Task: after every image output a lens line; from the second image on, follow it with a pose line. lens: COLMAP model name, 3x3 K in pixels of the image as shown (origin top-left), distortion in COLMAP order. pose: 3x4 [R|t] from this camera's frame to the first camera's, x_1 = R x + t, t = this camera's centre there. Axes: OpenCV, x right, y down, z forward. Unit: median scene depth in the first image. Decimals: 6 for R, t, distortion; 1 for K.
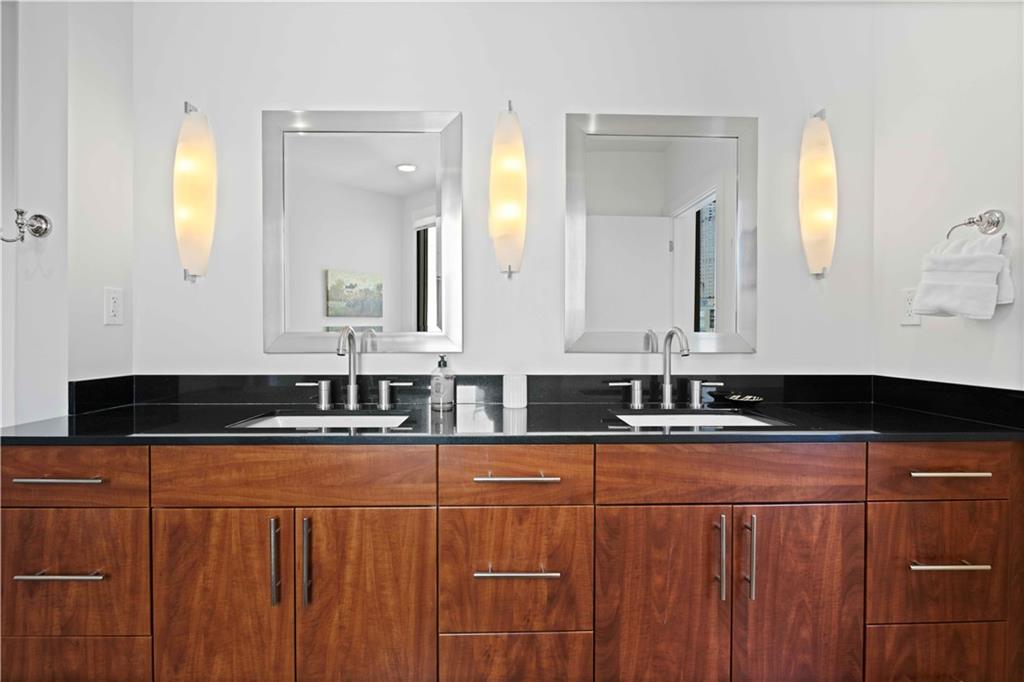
lens RADIAL K [[497.3, 0, 505.6], [0, 497.3, 340.4], [0, 0, 1]] dist [-0.008741, -0.001837]
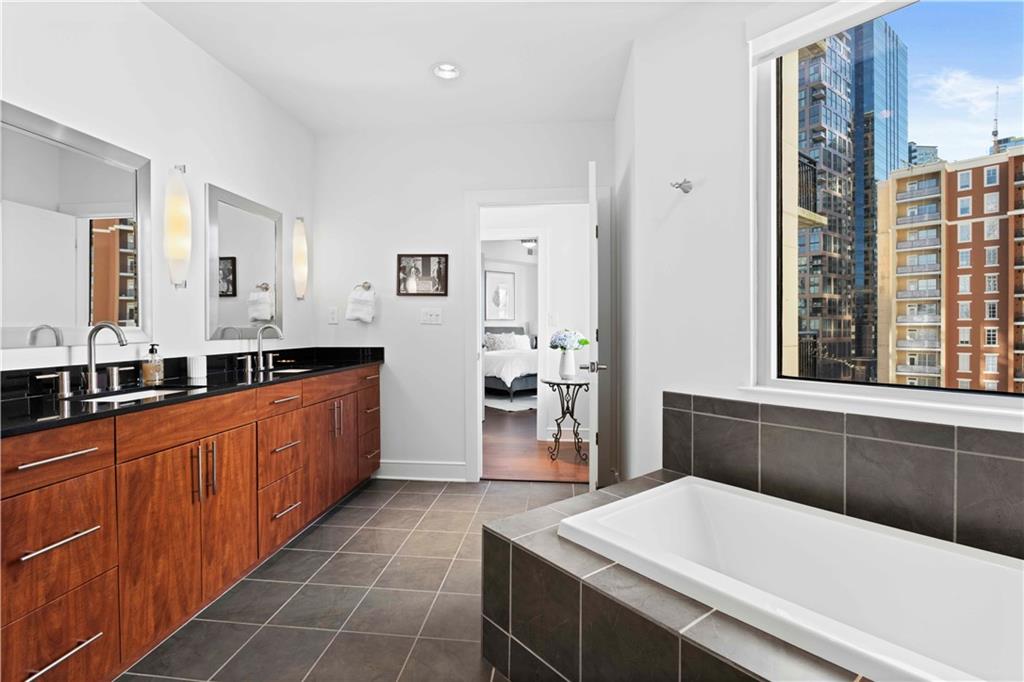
lens RADIAL K [[497.3, 0, 516.1], [0, 497.3, 327.7], [0, 0, 1]] dist [-0.008741, -0.001837]
pose [[0.129483, -0.004109, 0.991573, -1.846266], [0.013352, 0.999908, 0.002400, -0.006302], [-0.991492, 0.012929, 0.129526, -0.197190]]
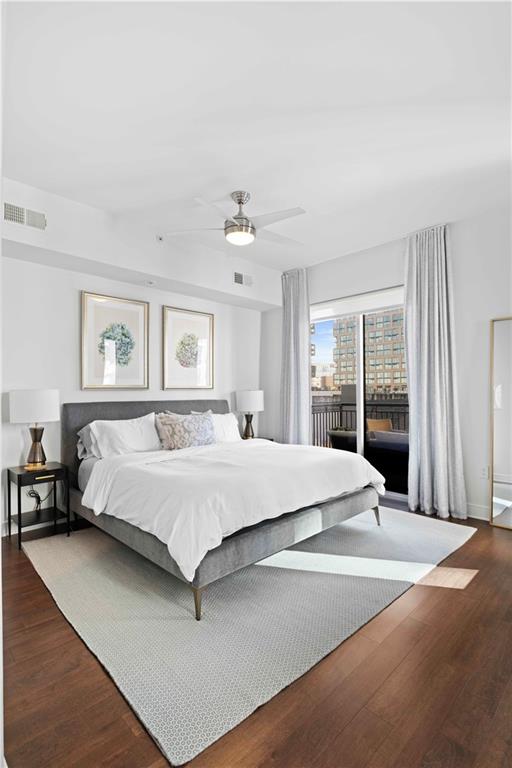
lens RADIAL K [[373.0, 0, 256.2], [0, 373.0, 388.8], [0, 0, 1]] dist [-0.008741, -0.001837]
pose [[0.031880, 0.009846, 0.999443, 1.470929], [0.022216, 0.999697, -0.010557, -0.052565], [-0.999245, 0.022540, 0.031651, 0.204220]]
